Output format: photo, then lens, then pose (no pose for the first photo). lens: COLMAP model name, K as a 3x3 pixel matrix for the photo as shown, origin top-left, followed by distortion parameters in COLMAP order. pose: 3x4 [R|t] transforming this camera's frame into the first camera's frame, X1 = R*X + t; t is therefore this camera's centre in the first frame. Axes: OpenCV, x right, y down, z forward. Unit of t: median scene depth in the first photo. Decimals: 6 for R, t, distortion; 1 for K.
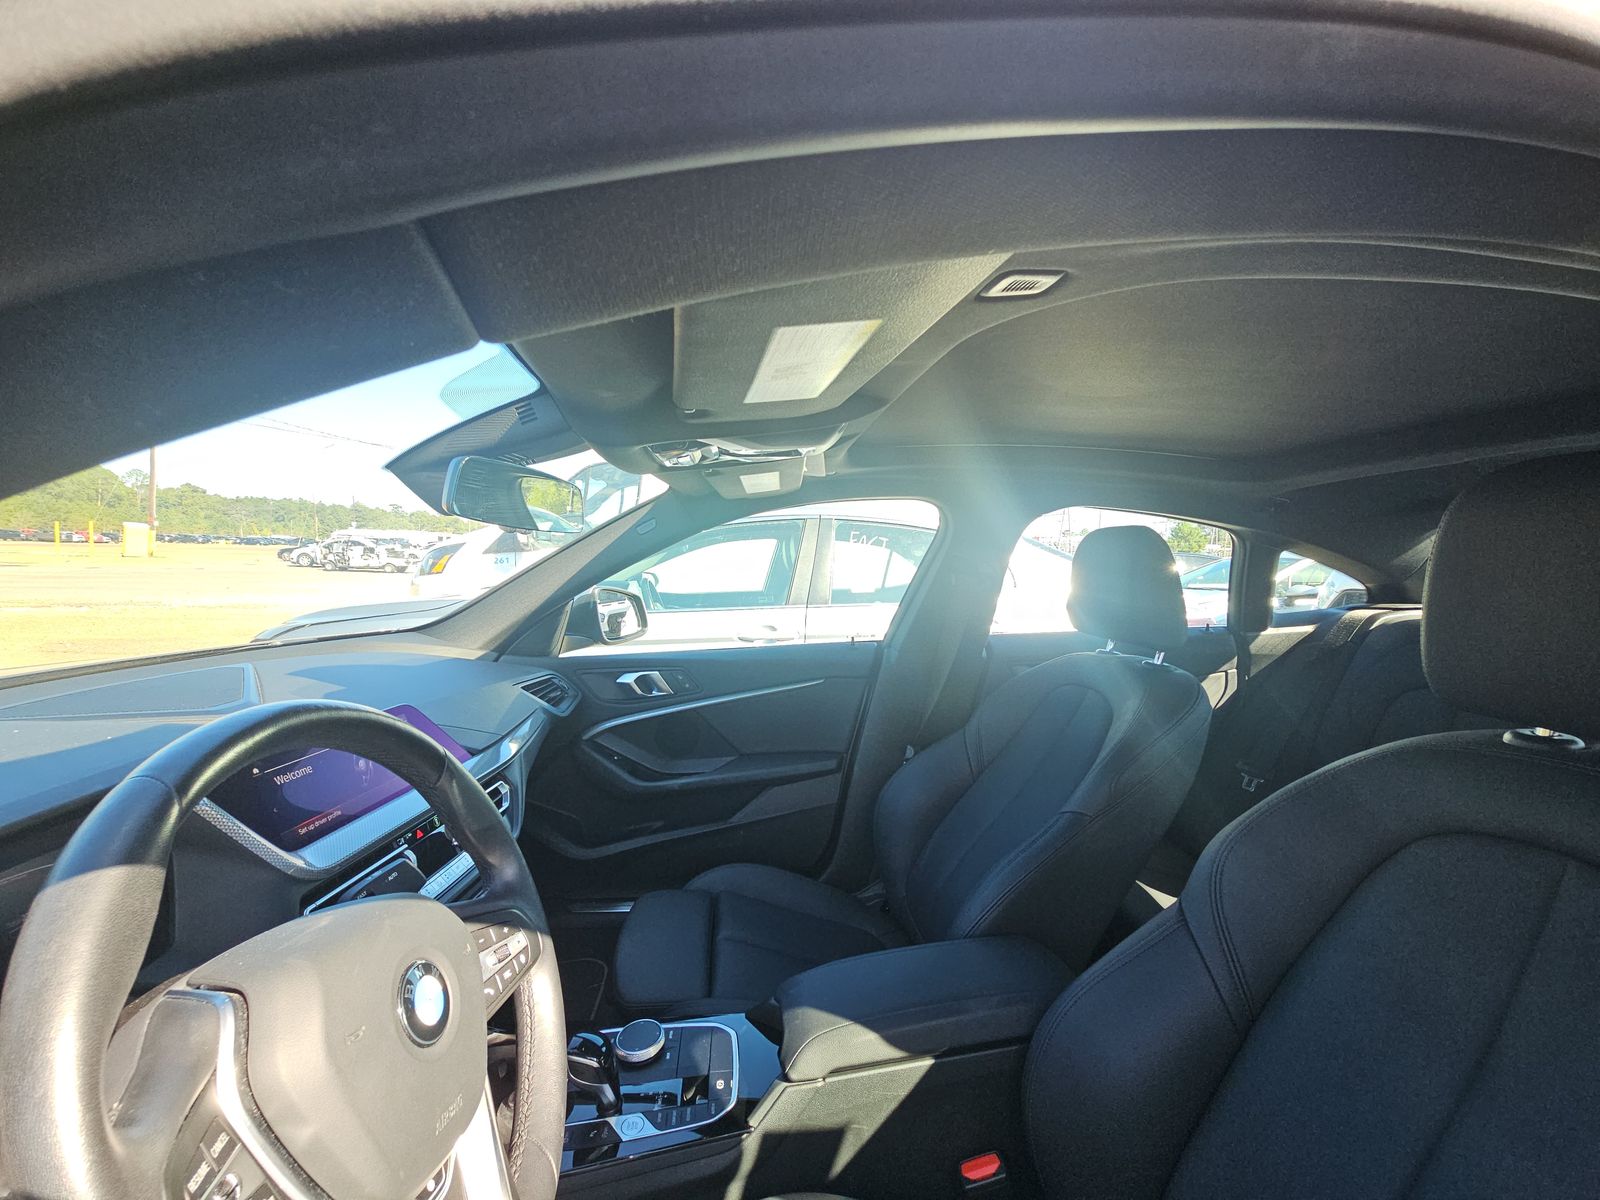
lens RADIAL K [[653.5, 0, 800.0], [0, 653.5, 600.0], [0, 0, 1]] dist [0.006410, -0.003941]
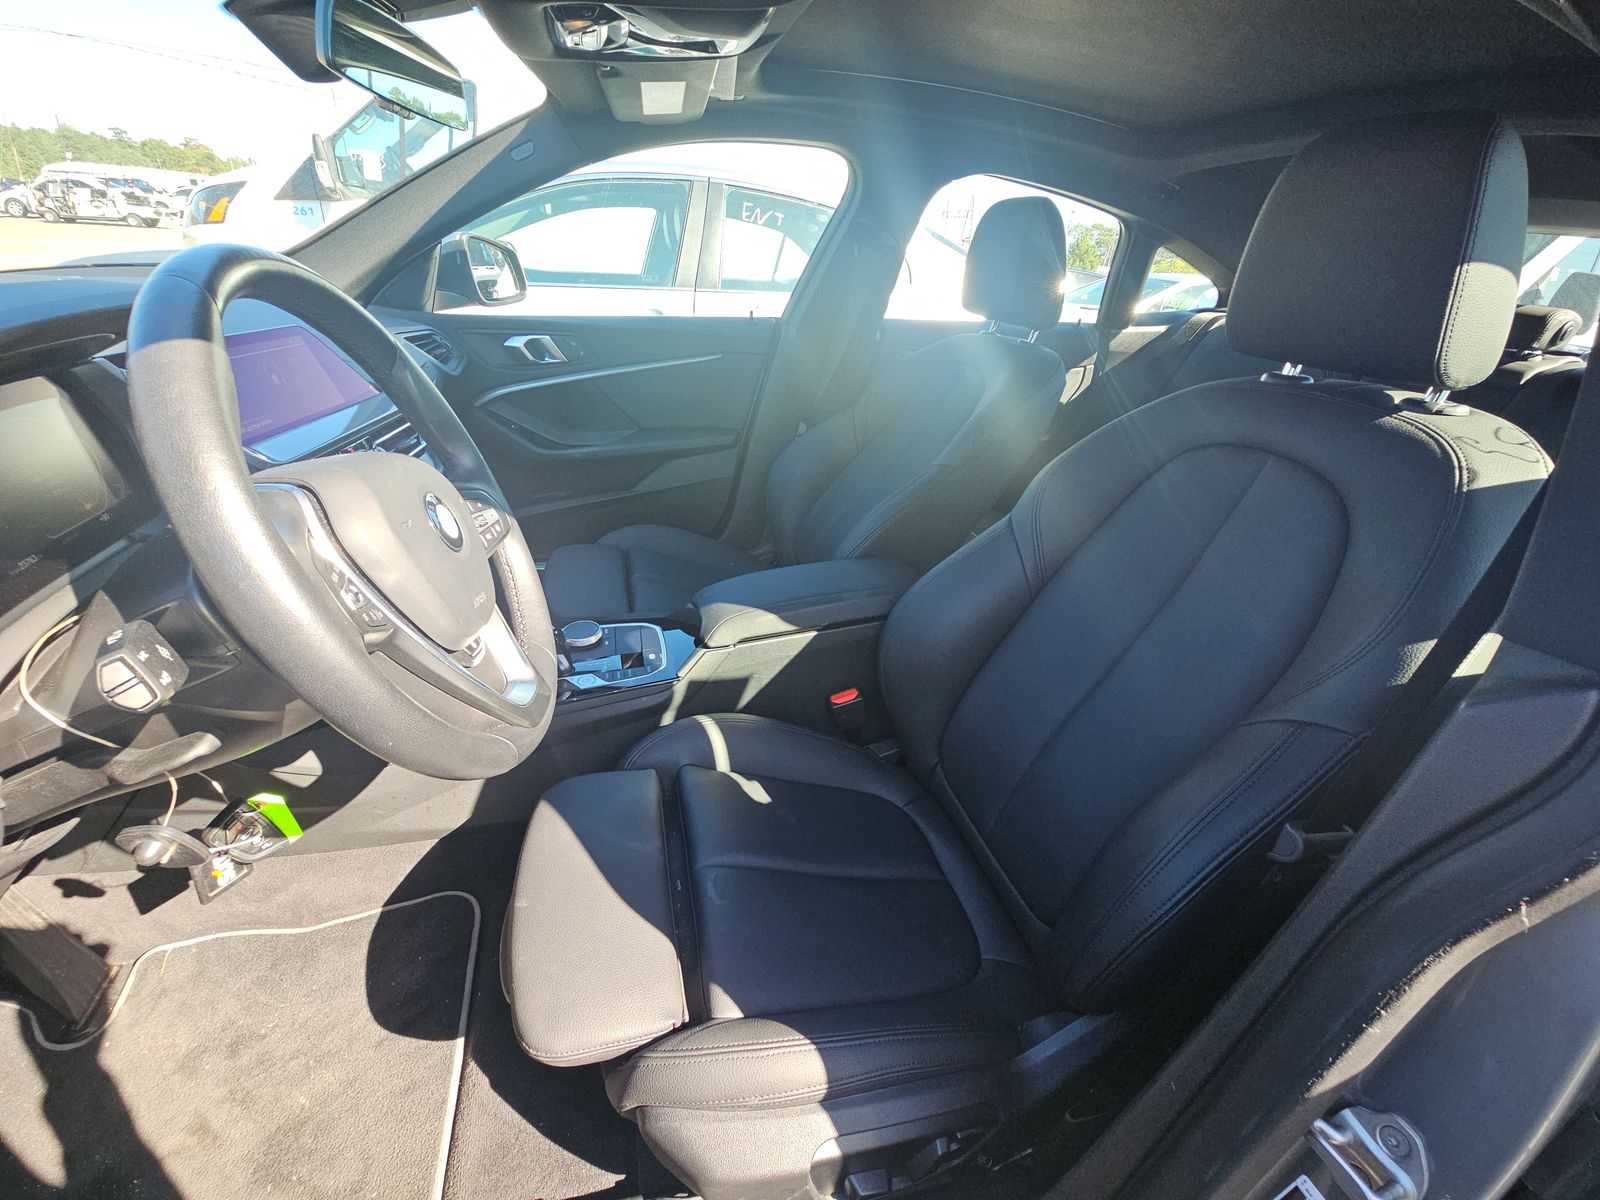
lens RADIAL K [[653.5, 0, 800.0], [0, 653.5, 600.0], [0, 0, 1]] dist [0.006410, -0.003941]
pose [[0.983640, -0.017050, 0.179335, -0.034292], [-0.058008, 0.912509, 0.404923, 0.053793], [-0.170549, -0.408701, 0.896591, -0.083164]]
